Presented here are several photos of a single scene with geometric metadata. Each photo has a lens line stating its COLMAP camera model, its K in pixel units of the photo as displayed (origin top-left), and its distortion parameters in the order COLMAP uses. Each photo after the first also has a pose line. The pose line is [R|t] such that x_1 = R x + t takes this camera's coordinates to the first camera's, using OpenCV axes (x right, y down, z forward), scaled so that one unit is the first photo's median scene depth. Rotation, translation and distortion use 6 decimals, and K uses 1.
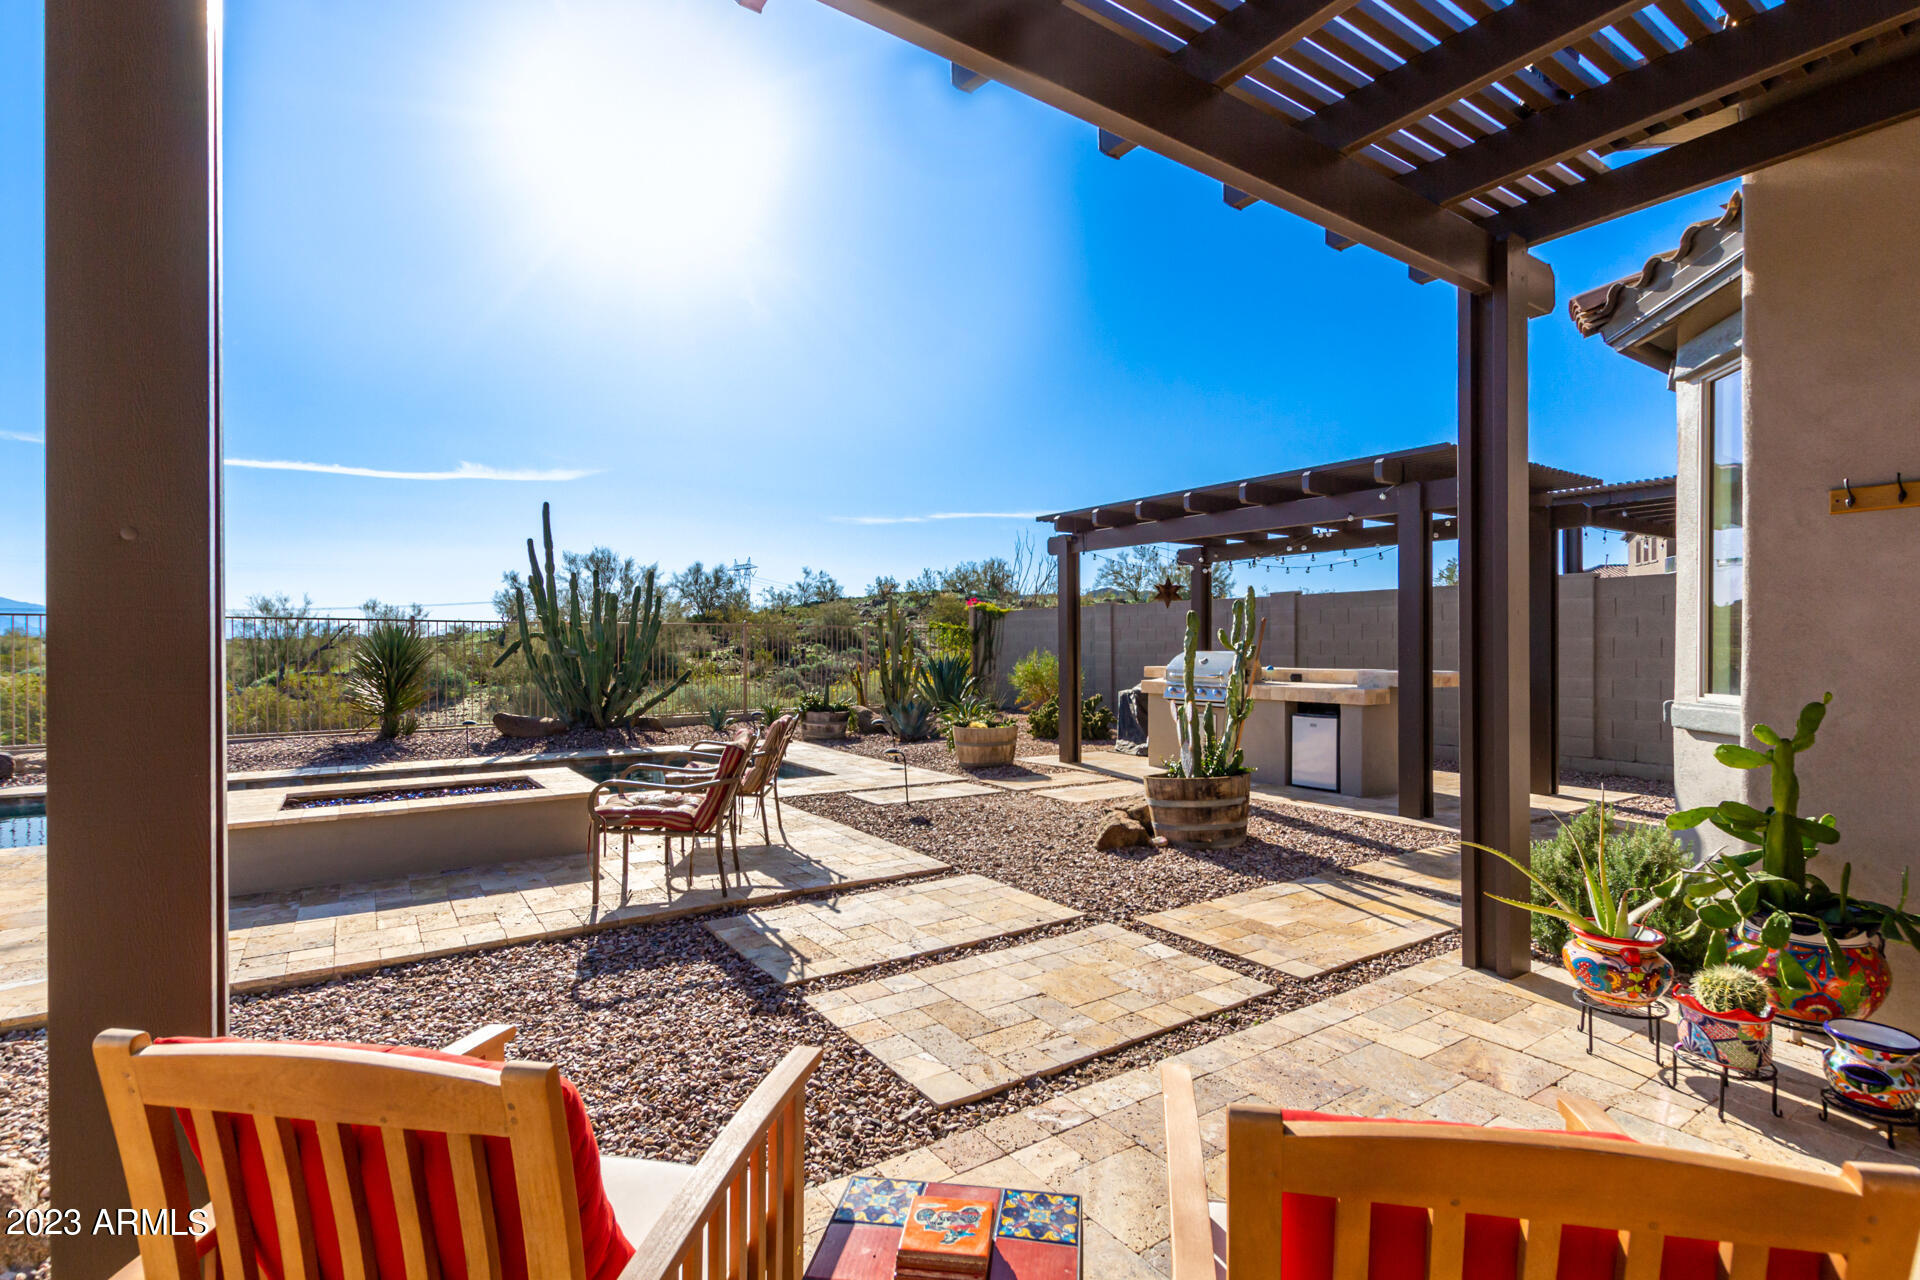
lens RADIAL K [[884.5, 0, 970.0], [0, 884.5, 648.8], [0, 0, 1]] dist [0.007660, -0.002041]
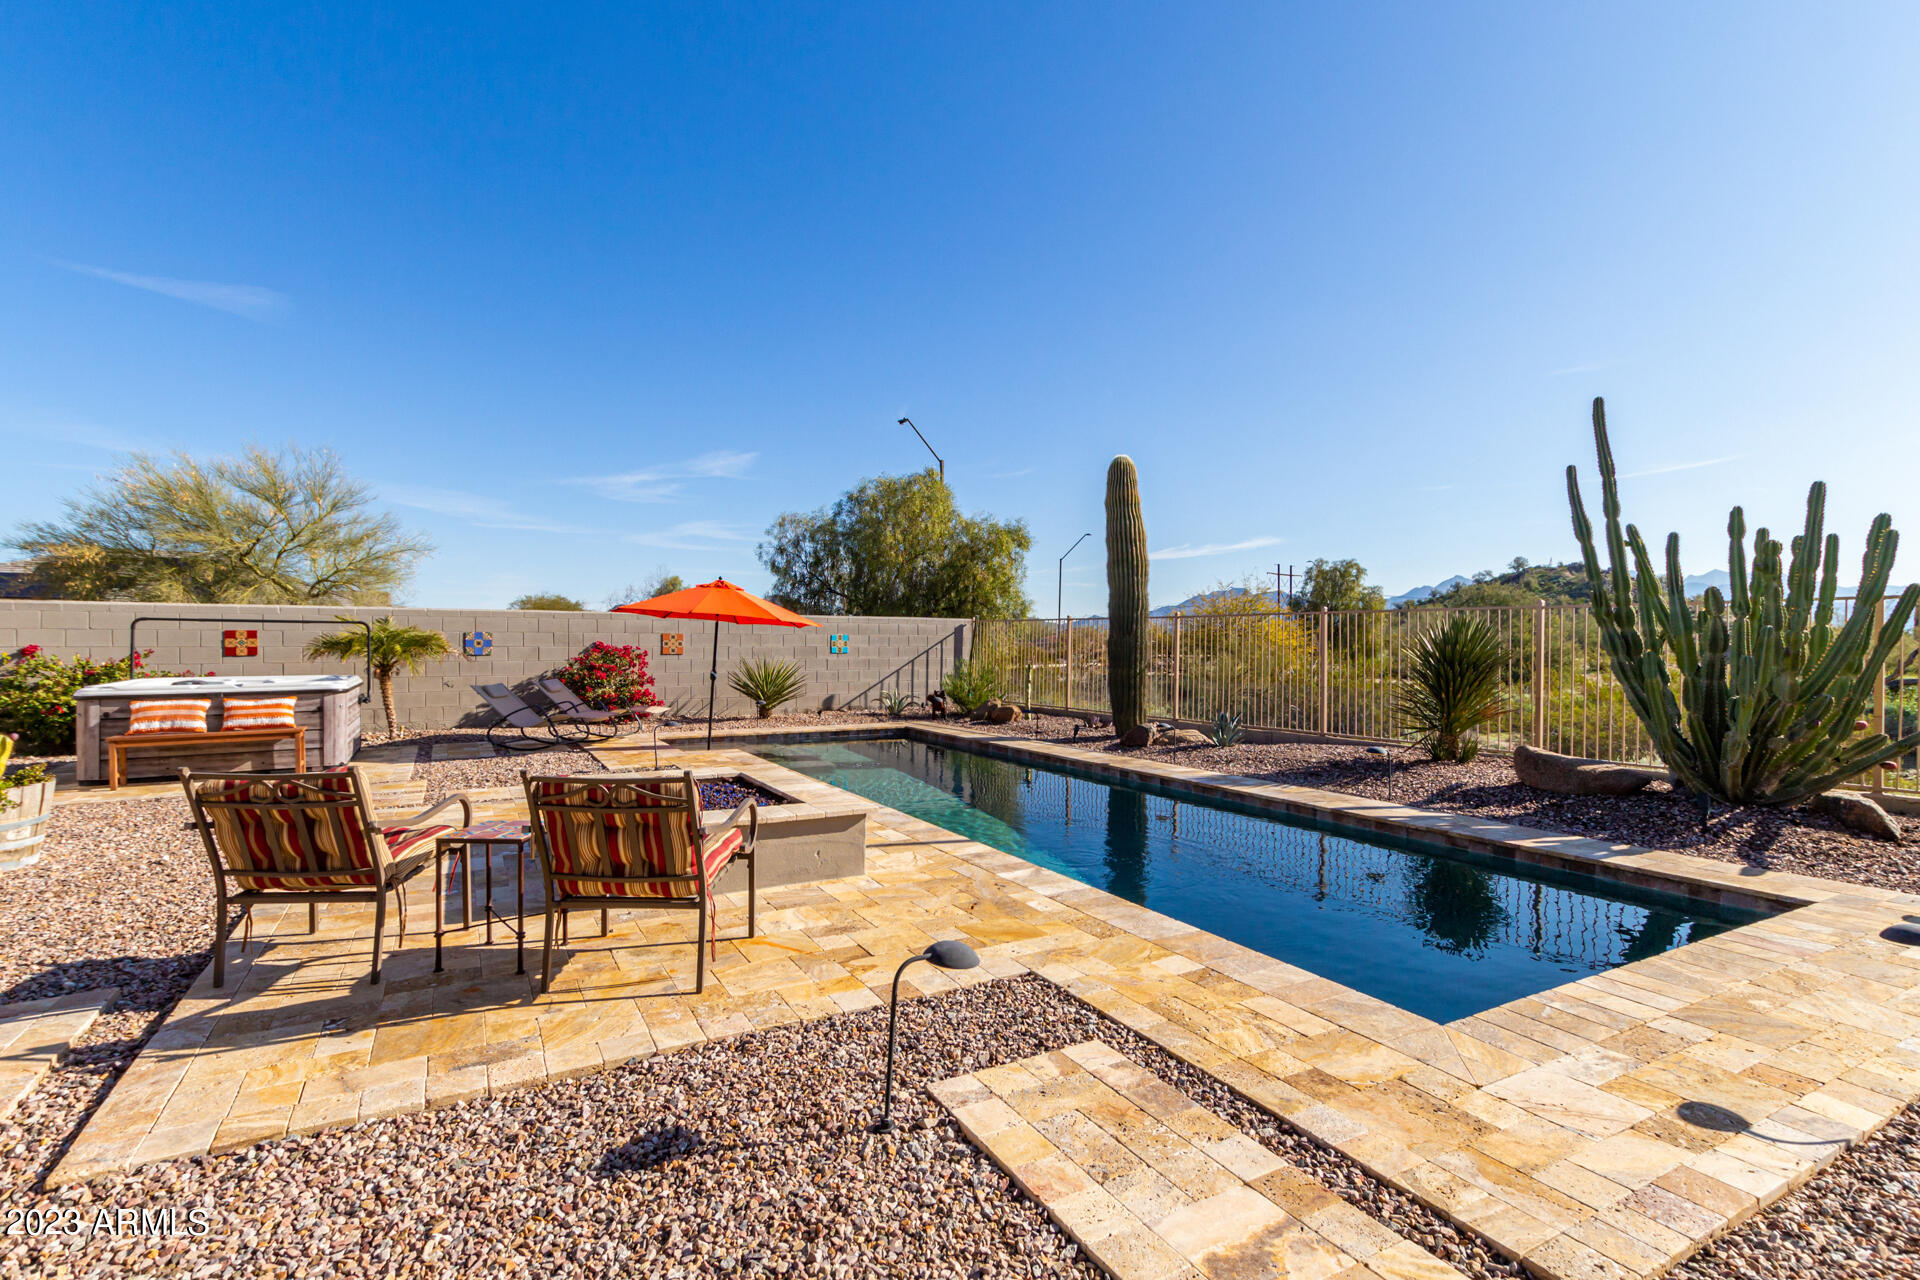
lens RADIAL K [[884.5, 0, 970.0], [0, 884.5, 648.8], [0, 0, 1]] dist [0.007660, -0.002041]
pose [[-0.092044, 0.001689, -0.995754, 0.375843], [-0.003102, 0.999993, 0.001983, 0.002391], [0.995750, 0.003271, -0.092038, 1.631432]]
